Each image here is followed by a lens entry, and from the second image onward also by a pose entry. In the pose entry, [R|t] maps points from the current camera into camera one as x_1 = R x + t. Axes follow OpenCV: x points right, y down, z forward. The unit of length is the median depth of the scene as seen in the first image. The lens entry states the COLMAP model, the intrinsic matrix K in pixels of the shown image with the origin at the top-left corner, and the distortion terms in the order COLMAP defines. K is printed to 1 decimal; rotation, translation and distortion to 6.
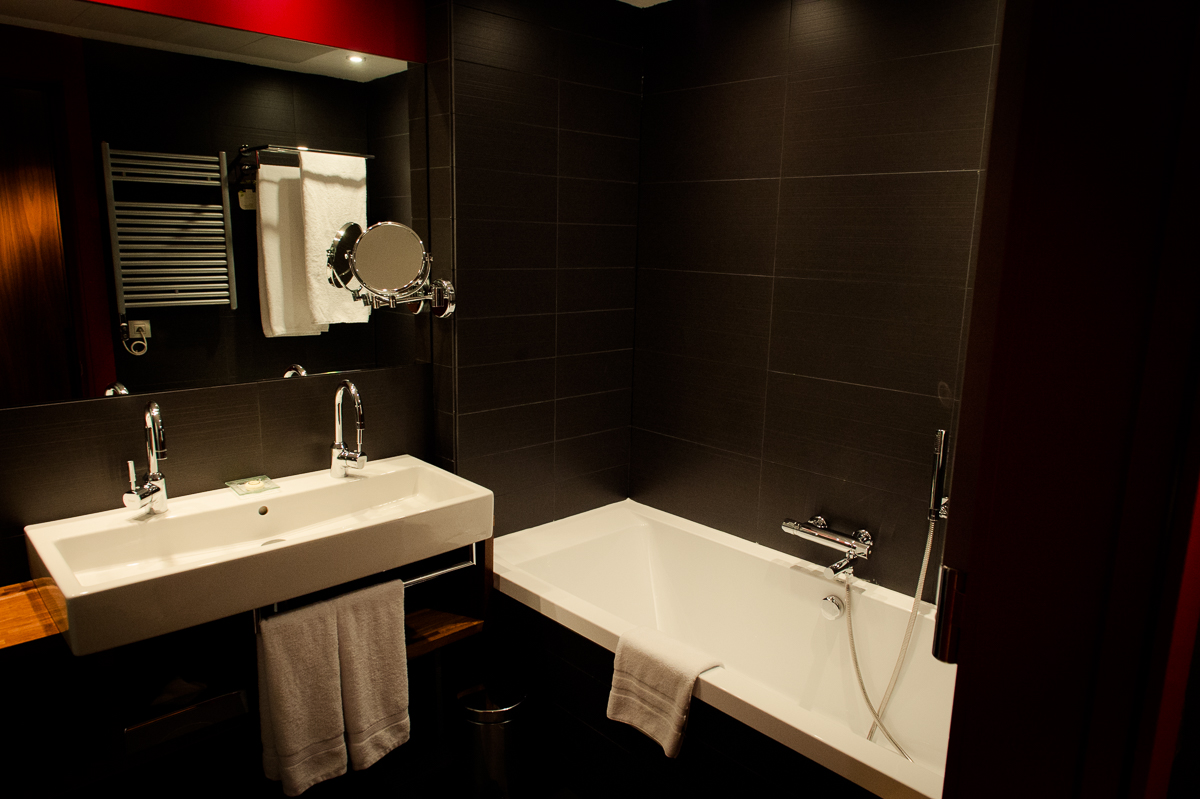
lens RADIAL K [[793.7, 0, 600.0], [0, 793.7, 399.5], [0, 0, 1]] dist [-0.012130, -0.002638]
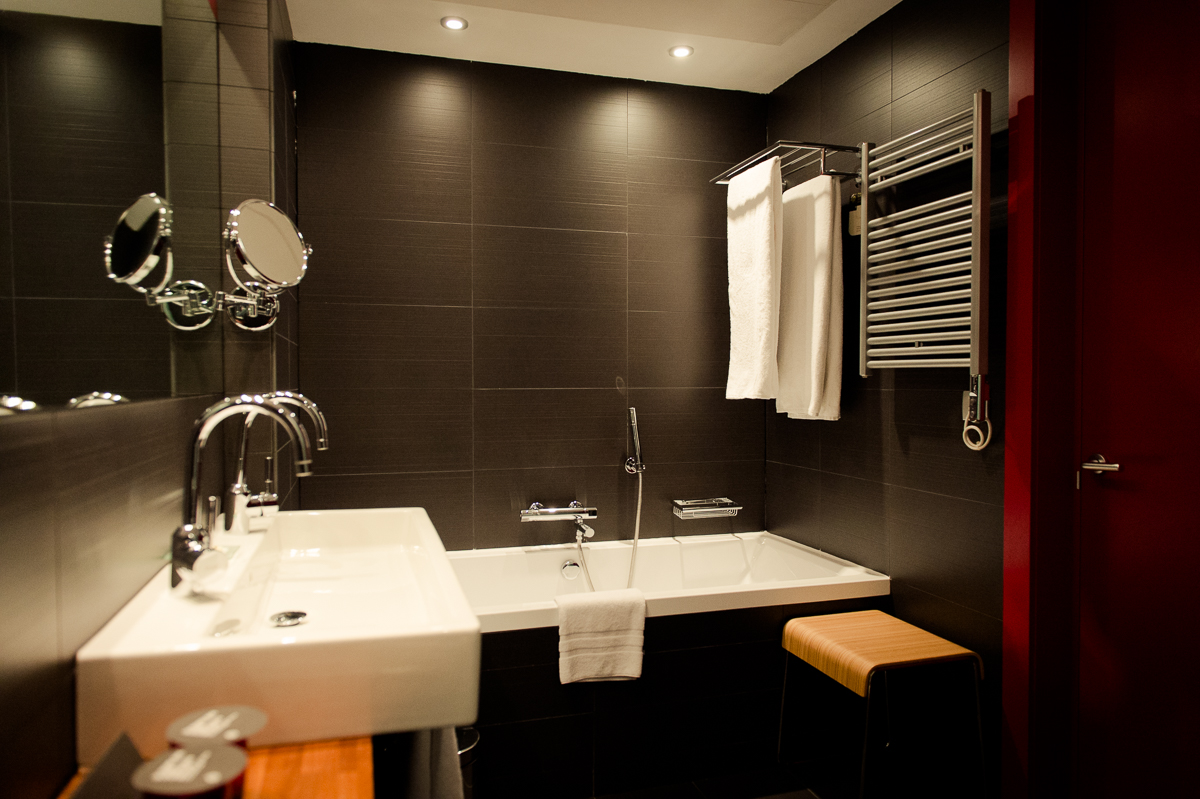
lens RADIAL K [[807.9, 0, 605.5], [0, 807.9, 403.5], [0, 0, 1]] dist [0.000082, -0.003408]
pose [[0.447581, -0.047679, 0.892972, -0.942650], [0.193710, 0.980037, -0.044764, 0.092137], [-0.873011, 0.193013, 0.447881, 0.407974]]
